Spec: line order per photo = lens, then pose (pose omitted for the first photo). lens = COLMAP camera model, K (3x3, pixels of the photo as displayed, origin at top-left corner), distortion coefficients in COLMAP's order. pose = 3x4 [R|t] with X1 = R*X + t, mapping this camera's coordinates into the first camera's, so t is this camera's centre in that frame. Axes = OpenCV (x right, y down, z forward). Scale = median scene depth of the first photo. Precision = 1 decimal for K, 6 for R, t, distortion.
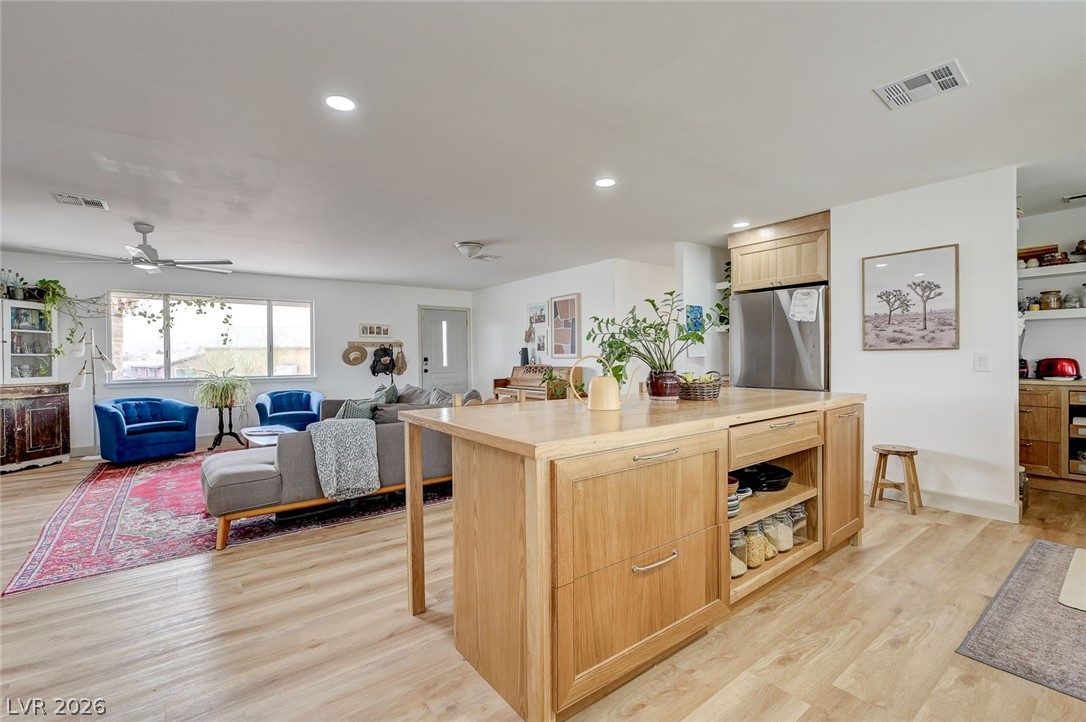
lens RADIAL K [[474.6, 0, 550.1], [0, 474.6, 362.0], [0, 0, 1]] dist [-0.000909, 0.000147]
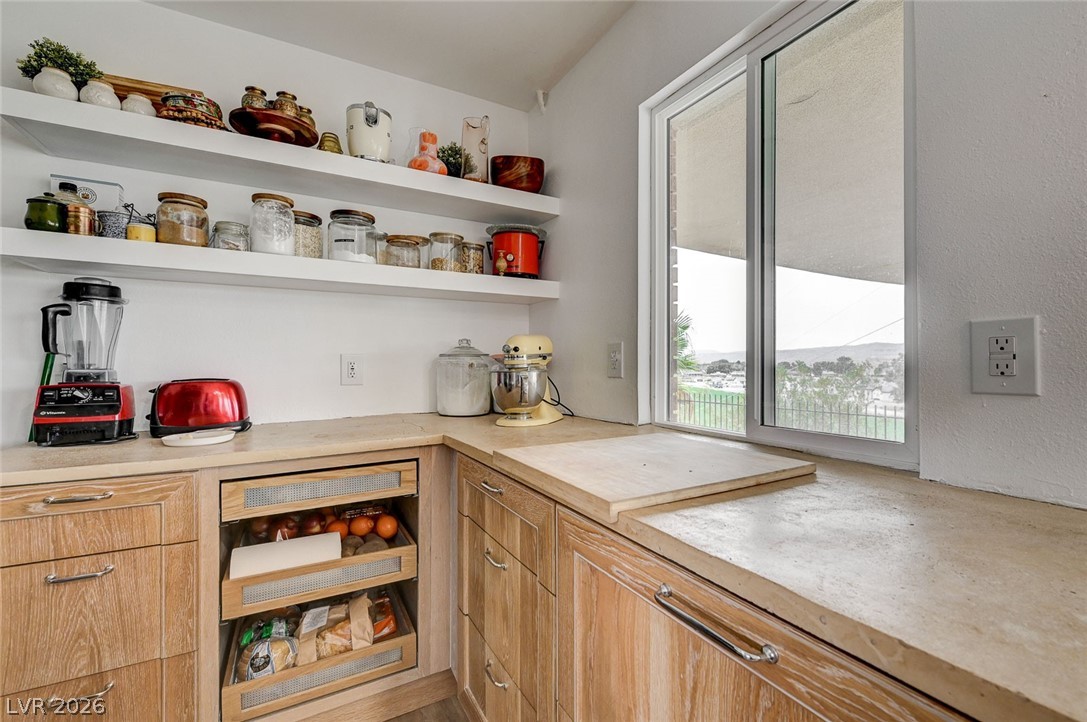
lens RADIAL K [[460.8, 0, 549.4], [0, 460.8, 362.5], [0, 0, 1]] dist [-0.002032, -0.000298]
pose [[0.152182, 0.009246, 0.988309, 0.908711], [0.009118, 0.999901, -0.010759, -0.018094], [-0.988310, 0.010649, 0.152083, 0.809953]]
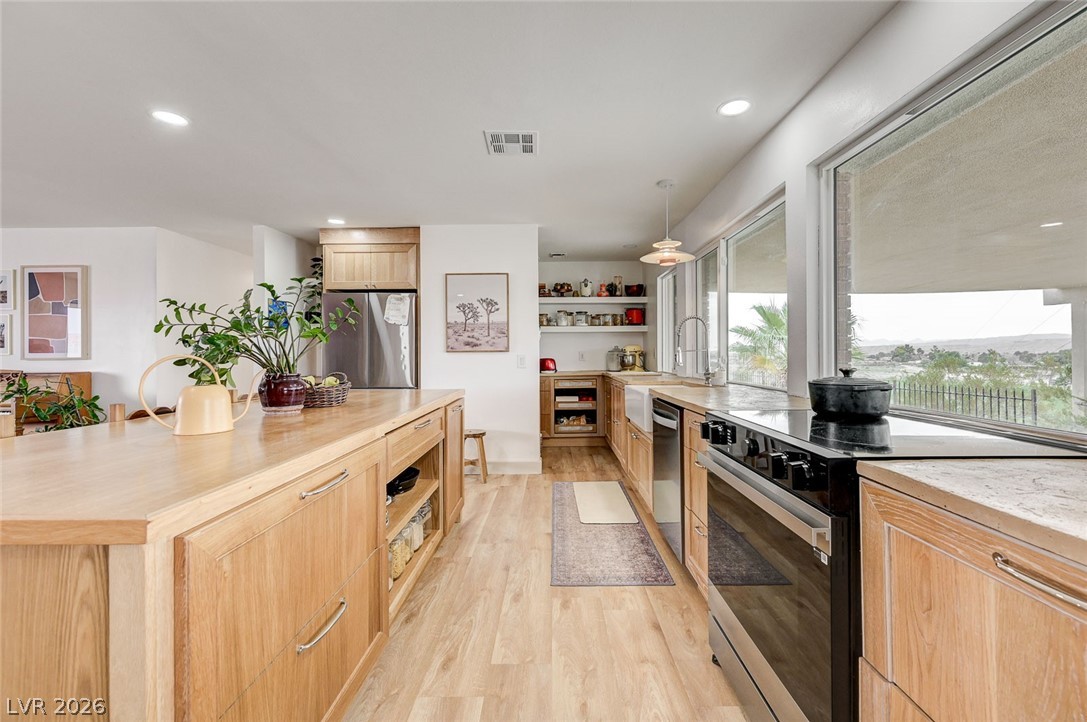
lens RADIAL K [[447.6, 0, 549.5], [0, 447.6, 353.5], [0, 0, 1]] dist [-0.000796, -0.000119]
pose [[0.621401, 0.007247, 0.783459, -0.056483], [0.008637, 0.999833, -0.016099, -0.000627], [-0.783445, 0.016771, 0.621235, 0.124178]]
